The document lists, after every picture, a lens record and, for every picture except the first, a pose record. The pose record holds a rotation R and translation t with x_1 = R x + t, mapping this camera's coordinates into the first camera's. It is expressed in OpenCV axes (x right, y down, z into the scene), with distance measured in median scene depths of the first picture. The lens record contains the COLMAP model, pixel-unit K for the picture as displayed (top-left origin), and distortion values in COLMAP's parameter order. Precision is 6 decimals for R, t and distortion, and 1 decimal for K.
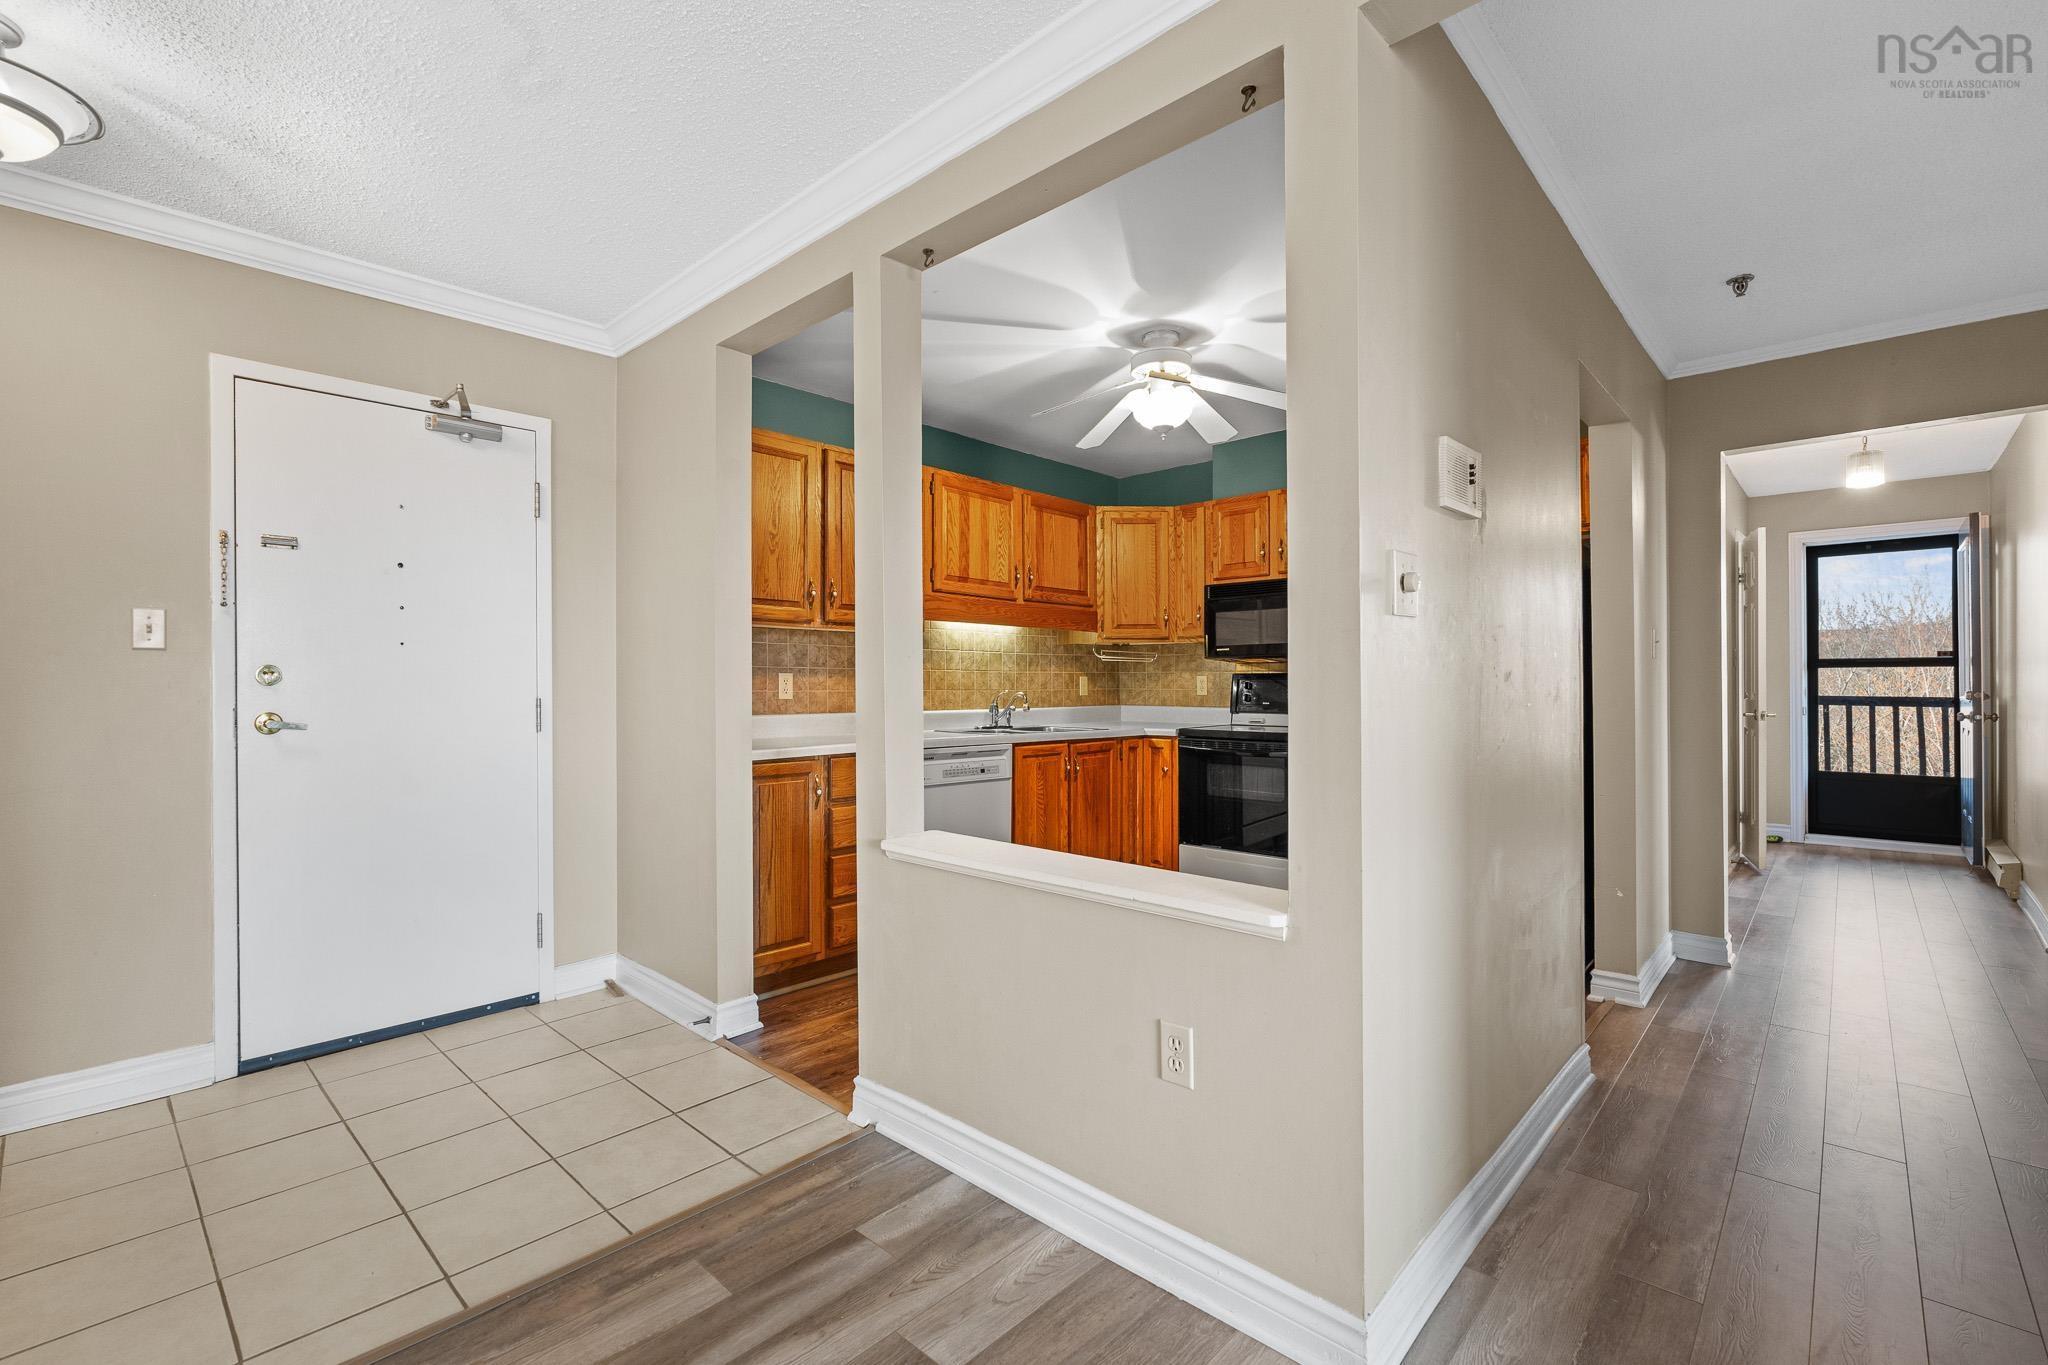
lens RADIAL K [[905.5, 0, 1025.1], [0, 905.5, 682.5], [0, 0, 1]] dist [-0.006902, 0.000808]
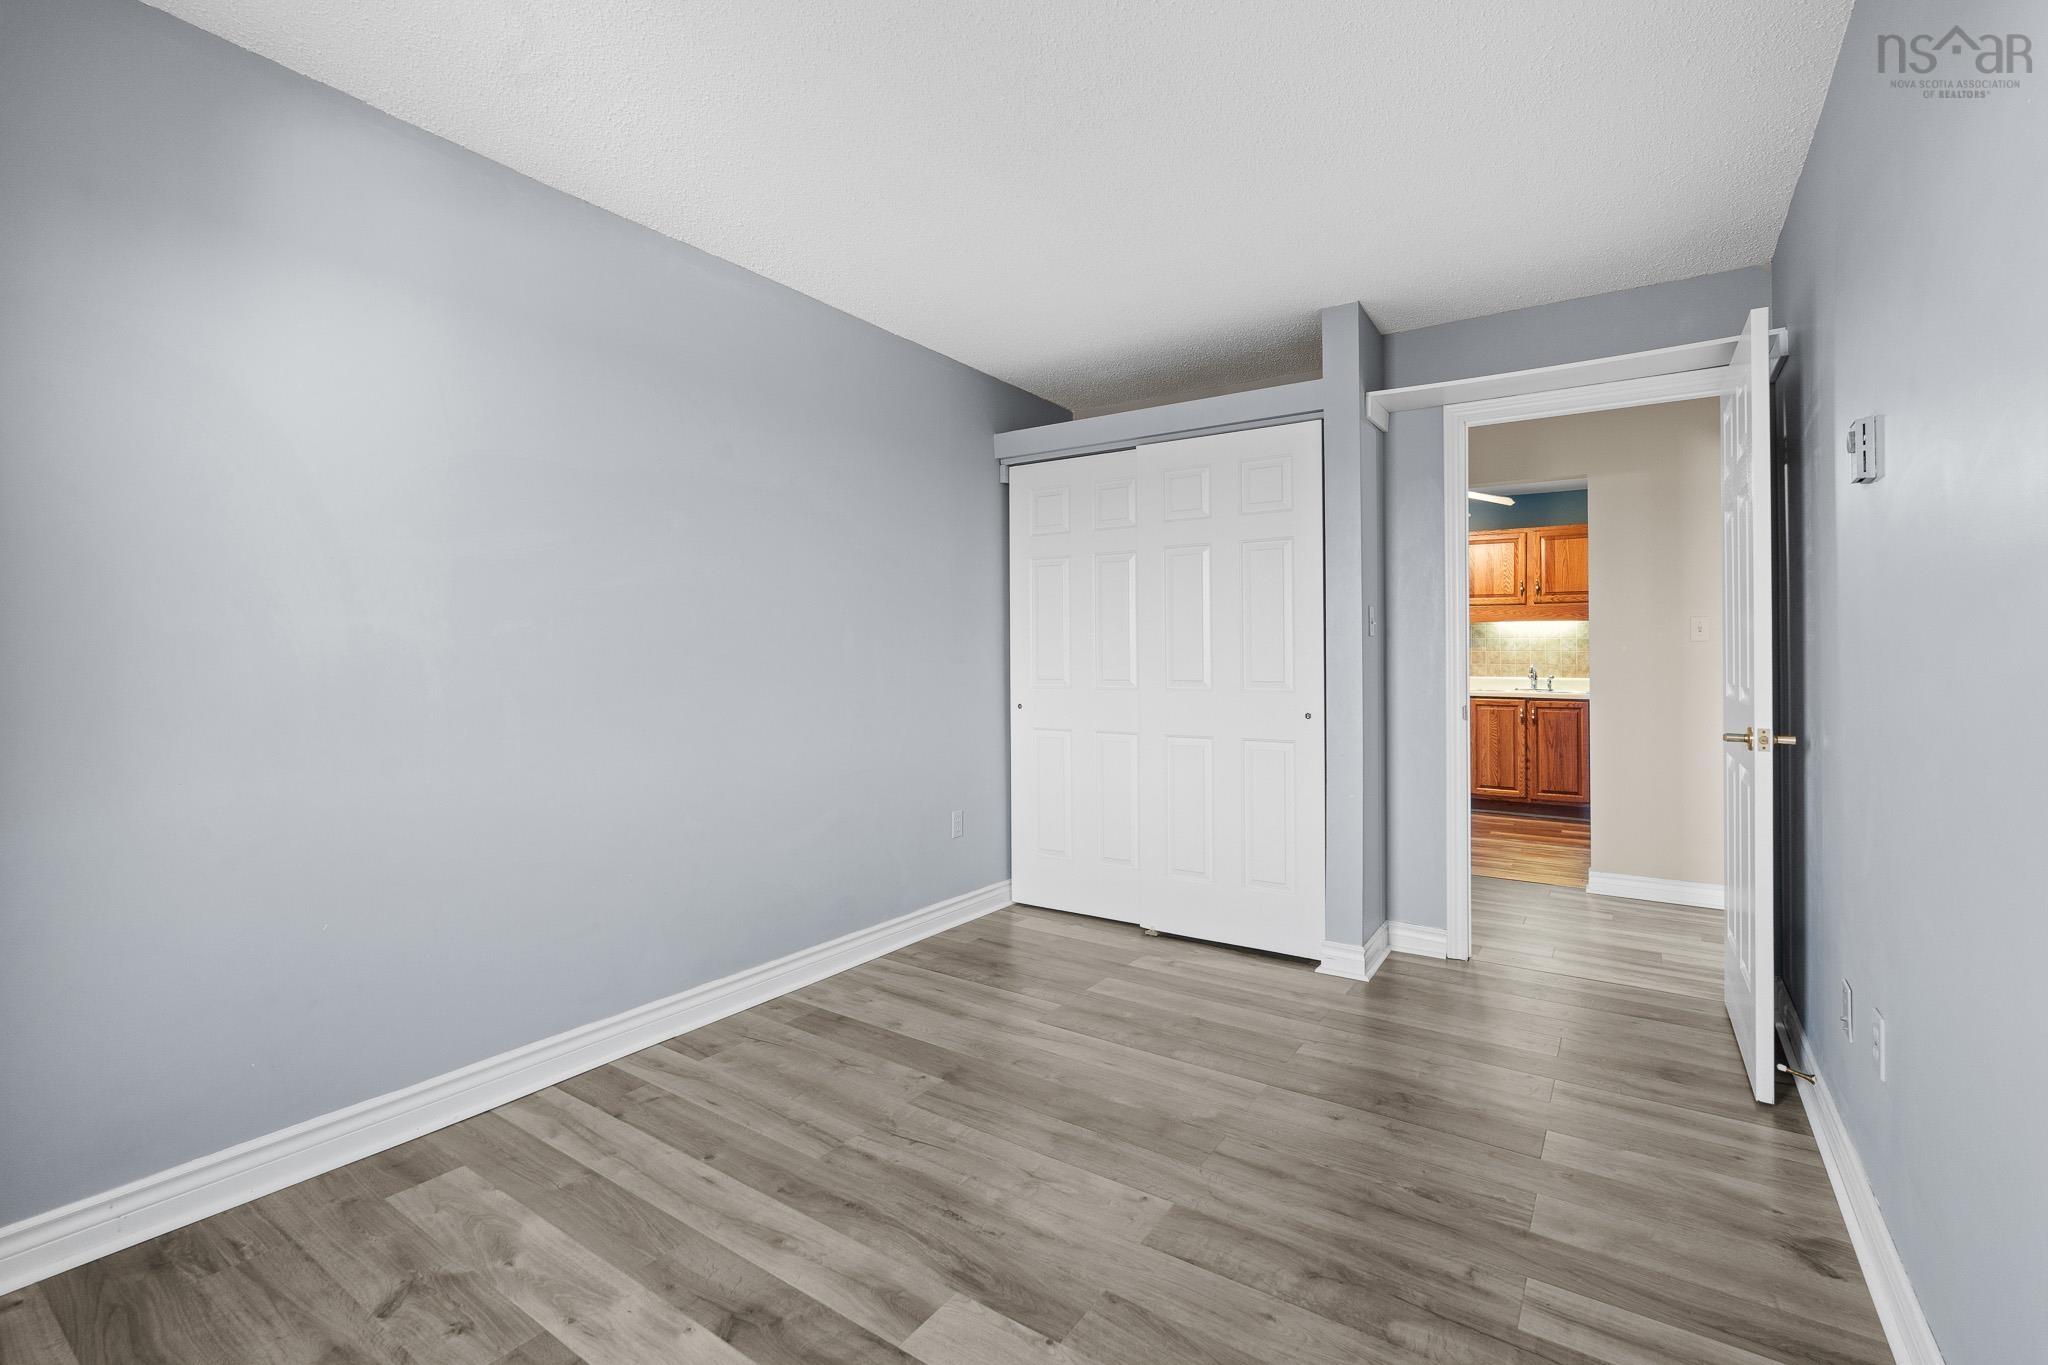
lens RADIAL K [[905.5, 0, 1007.3], [0, 905.5, 653.4], [0, 0, 1]] dist [-0.006902, 0.000808]
pose [[0.145394, -0.003455, -0.989368, 1.384132], [-0.000020, 0.999994, -0.003495, -0.004448], [0.989374, 0.000528, 0.145393, -0.064225]]
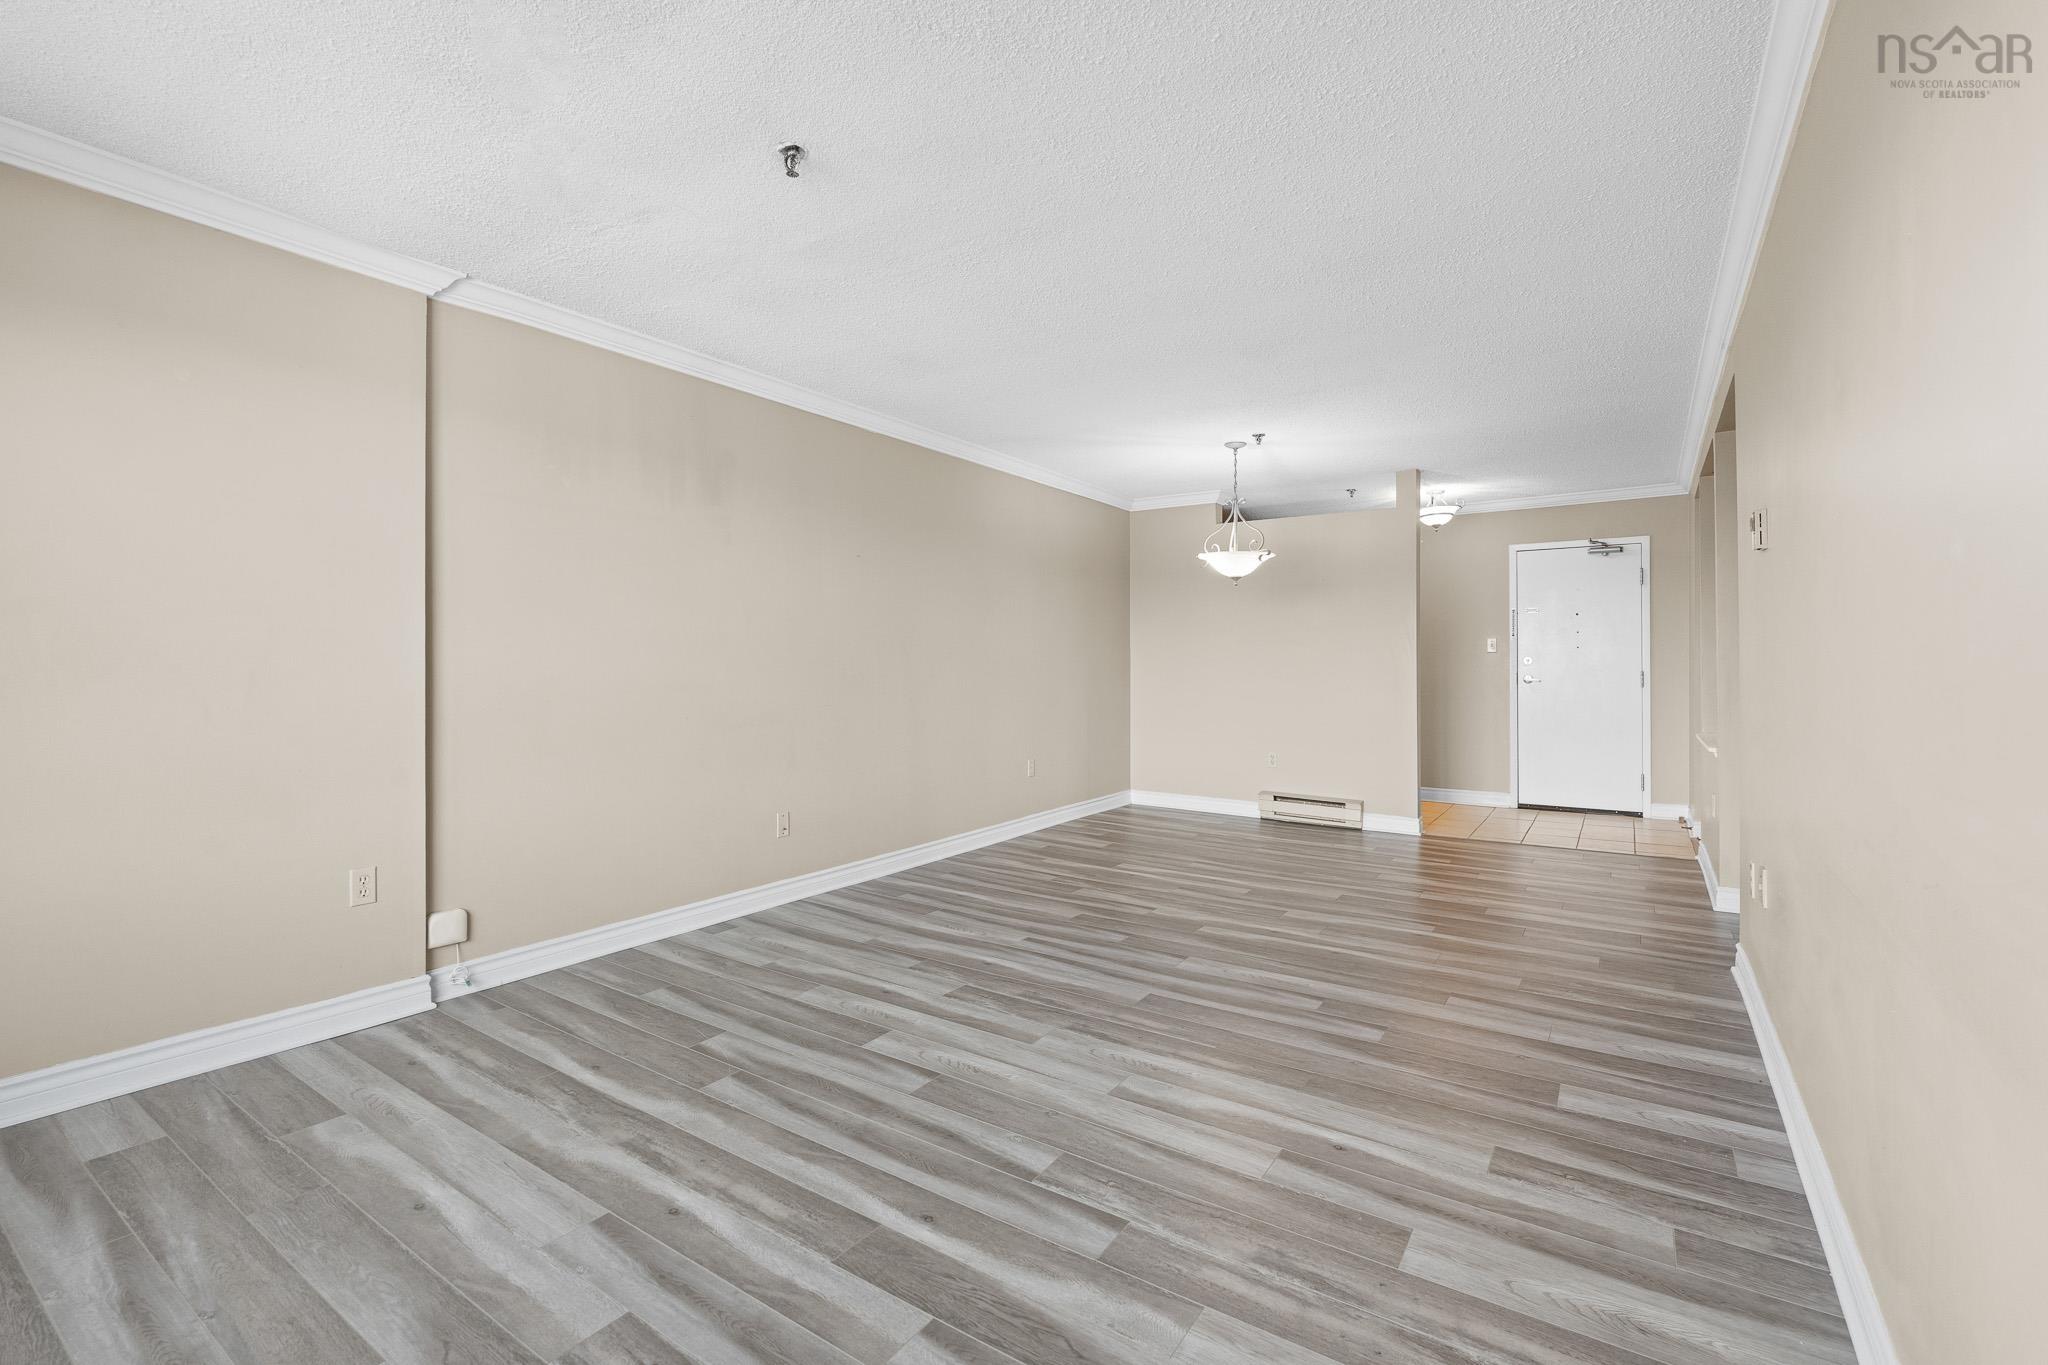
lens RADIAL K [[905.5, 0, 1011.8], [0, 905.5, 674.2], [0, 0, 1]] dist [-0.006902, 0.000808]
pose [[0.150777, 0.012143, -0.988493, 0.944959], [0.002929, 0.999915, 0.012730, -0.004883], [0.988564, -0.004814, 0.150728, -0.546639]]
